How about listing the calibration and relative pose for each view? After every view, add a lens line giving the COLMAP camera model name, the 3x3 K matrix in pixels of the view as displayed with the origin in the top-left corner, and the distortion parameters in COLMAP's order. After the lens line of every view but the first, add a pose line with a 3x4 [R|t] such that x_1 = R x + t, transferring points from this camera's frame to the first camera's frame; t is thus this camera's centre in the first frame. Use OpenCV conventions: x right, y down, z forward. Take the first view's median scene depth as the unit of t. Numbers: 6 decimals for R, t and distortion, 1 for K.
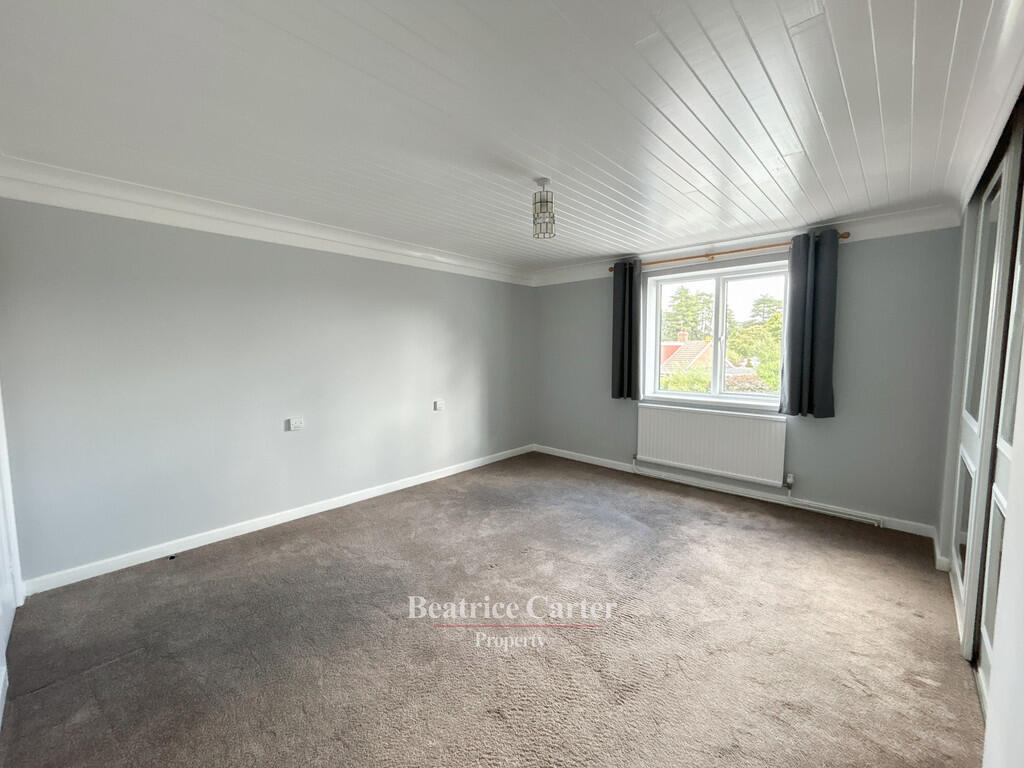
lens RADIAL K [[414.0, 0, 508.6], [0, 414.0, 386.1], [0, 0, 1]] dist [-0.000037, -0.000829]
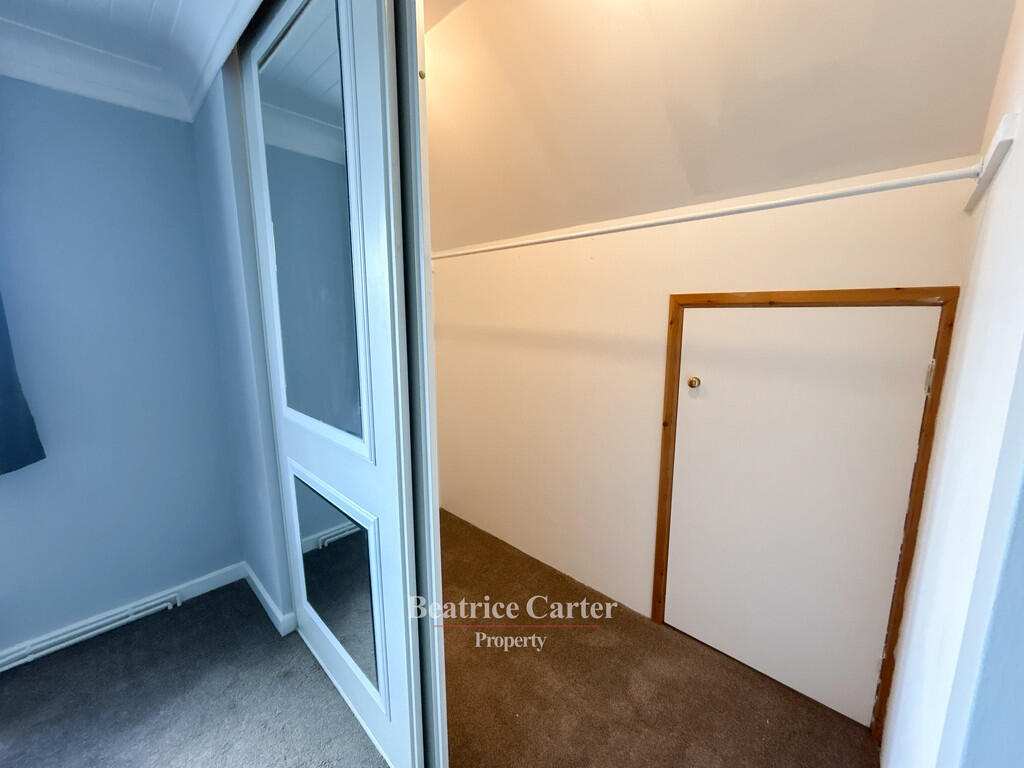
lens RADIAL K [[414.0, 0, 510.4], [0, 414.0, 379.8], [0, 0, 1]] dist [-0.000037, -0.000829]
pose [[-0.003571, -0.162430, 0.986714, 0.342102], [0.076992, 0.983746, 0.162220, -0.045801], [-0.997025, 0.076549, 0.008993, 0.468953]]
